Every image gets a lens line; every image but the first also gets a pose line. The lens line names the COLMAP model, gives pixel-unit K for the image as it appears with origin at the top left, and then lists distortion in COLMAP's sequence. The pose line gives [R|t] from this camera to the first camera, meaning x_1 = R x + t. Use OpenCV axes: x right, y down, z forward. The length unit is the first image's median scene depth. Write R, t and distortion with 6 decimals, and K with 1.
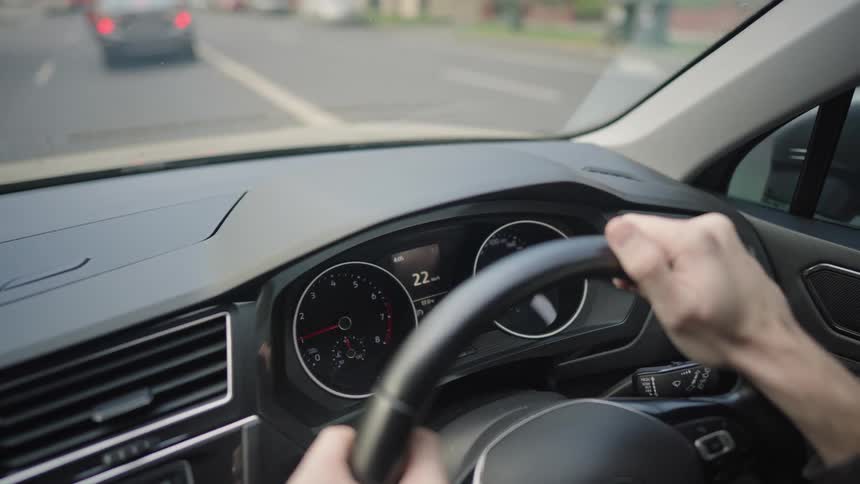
lens RADIAL K [[721.4, 0, 430.0], [0, 721.4, 242.0], [0, 0, 1]] dist [0.000572, 0.003076]
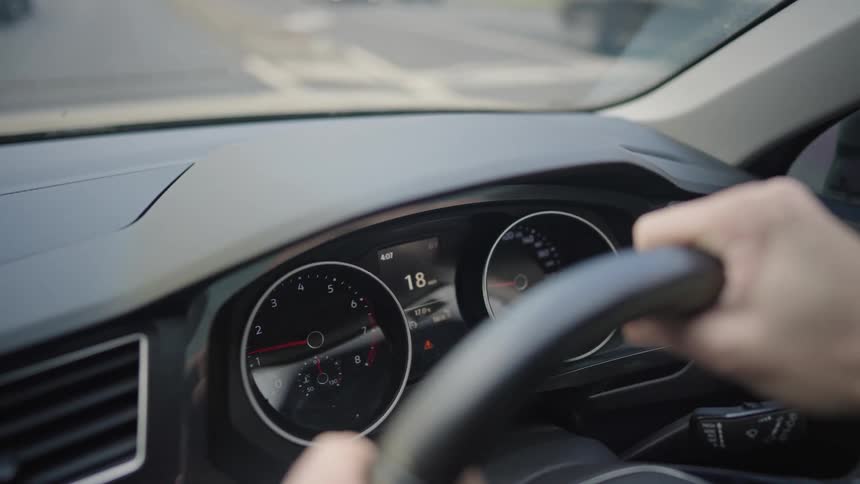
lens RADIAL K [[721.4, 0, 430.0], [0, 721.4, 242.0], [0, 0, 1]] dist [0.000572, 0.003076]
pose [[0.999508, 0.023816, 0.020389, -0.013997], [-0.024378, 0.999317, 0.027782, -0.015239], [-0.019713, -0.028266, 0.999406, 0.231871]]
